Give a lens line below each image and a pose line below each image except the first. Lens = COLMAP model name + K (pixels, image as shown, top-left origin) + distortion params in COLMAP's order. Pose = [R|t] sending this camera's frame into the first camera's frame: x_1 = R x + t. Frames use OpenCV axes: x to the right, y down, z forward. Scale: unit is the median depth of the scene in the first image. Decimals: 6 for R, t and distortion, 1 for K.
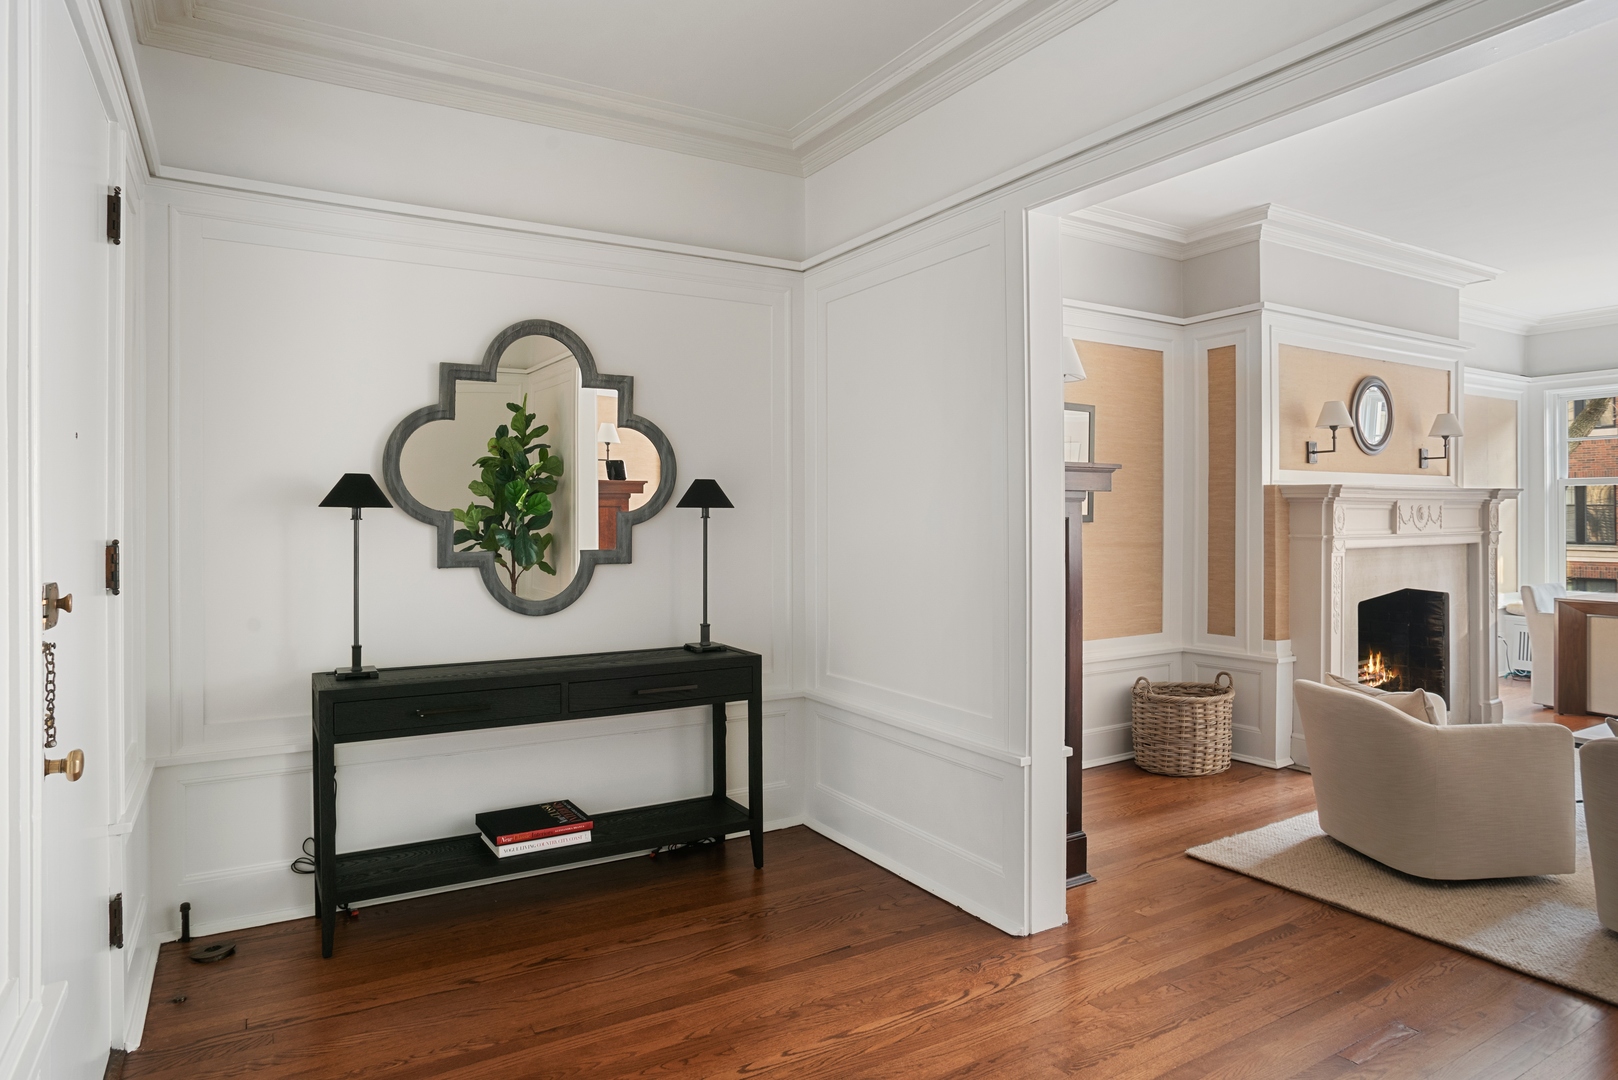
lens RADIAL K [[954.4, 0, 832.5], [0, 954.4, 513.0], [0, 0, 1]] dist [-0.080811, 0.058479]
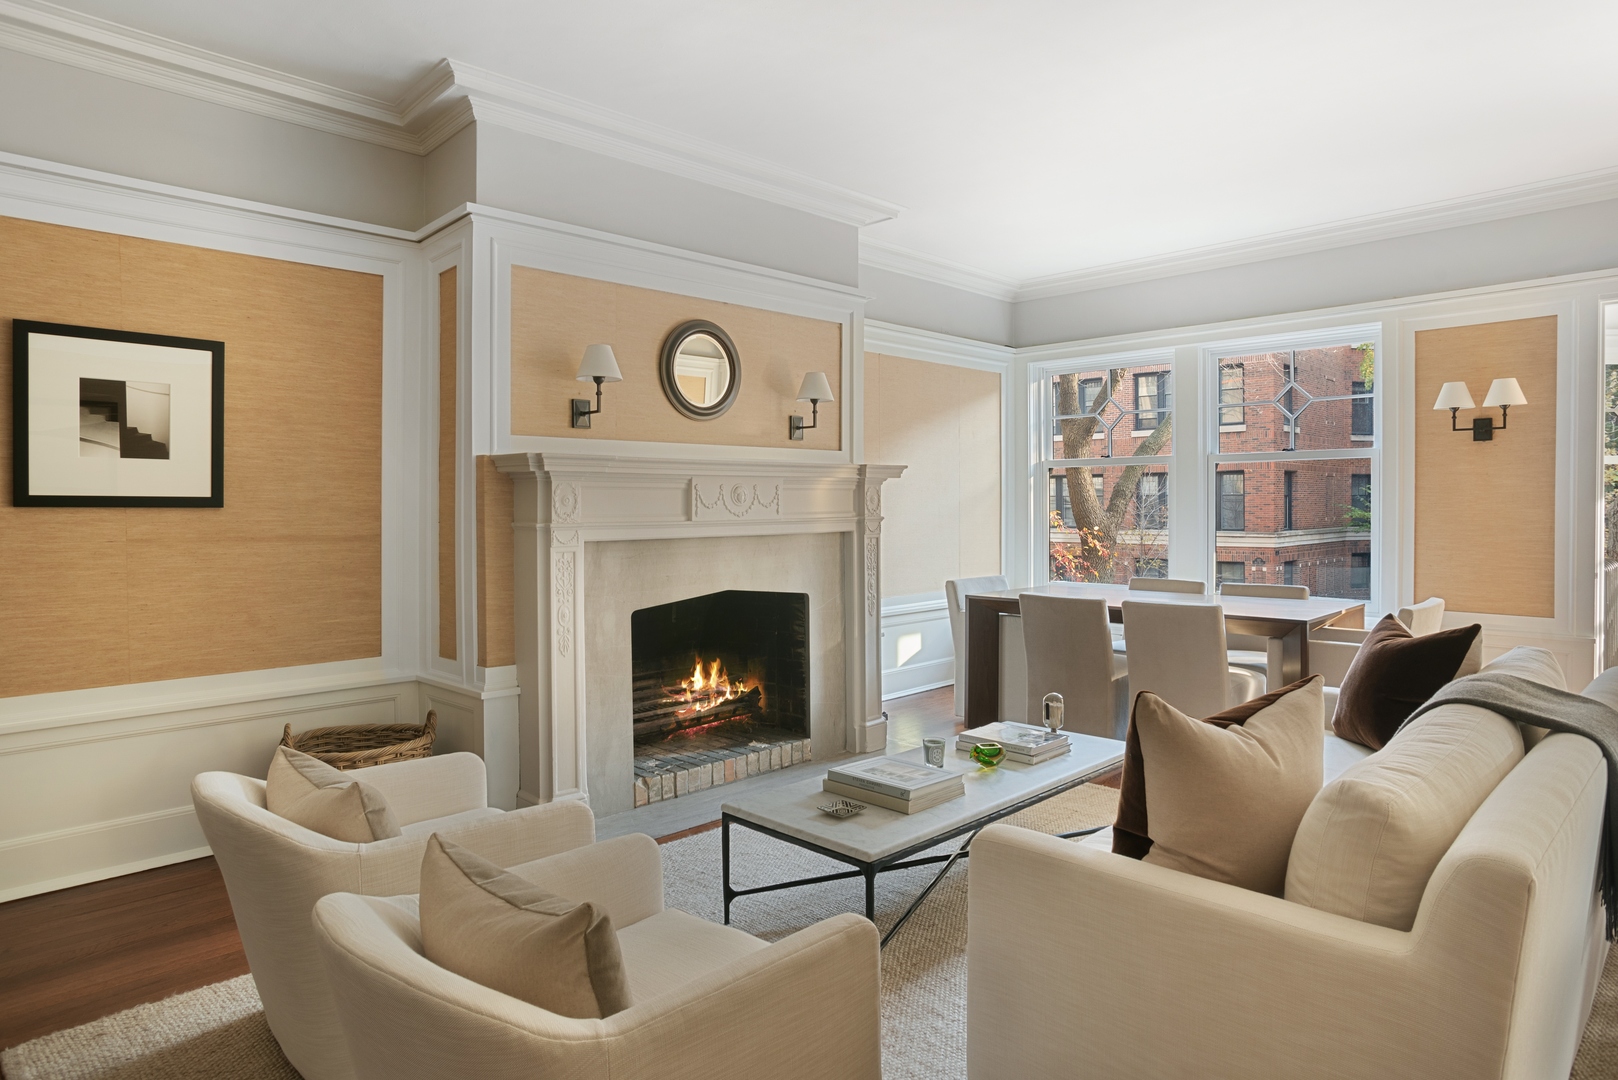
lens RADIAL K [[954.4, 0, 832.5], [0, 954.4, 513.0], [0, 0, 1]] dist [-0.080811, 0.058479]
pose [[0.970501, -0.005390, 0.241036, 0.537892], [0.002877, 0.999938, 0.010776, 0.007791], [-0.241079, -0.009765, 0.970456, 0.213745]]
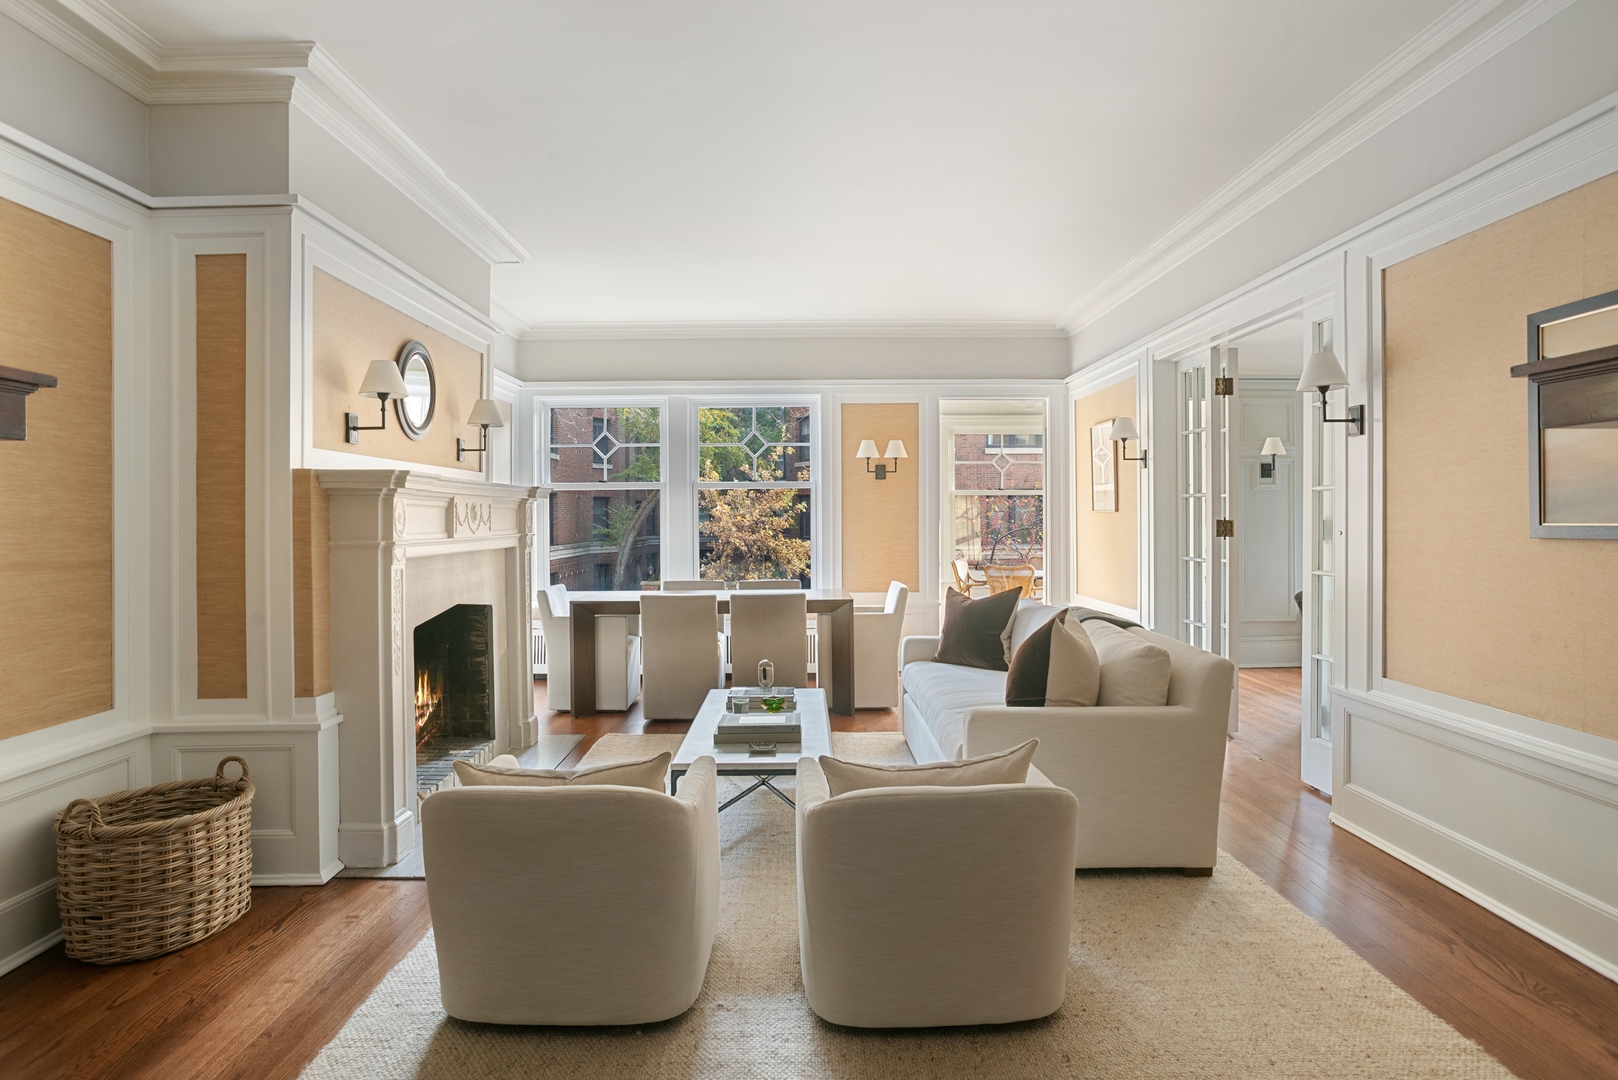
lens RADIAL K [[923.6, 0, 805.9], [0, 923.6, 526.9], [0, 0, 1]] dist [-0.055062, 0.040283]
pose [[0.516016, -0.008811, 0.856534, 0.086926], [0.003441, 0.999960, 0.008213, 0.007575], [-0.856572, -0.001290, 0.516026, 0.339722]]
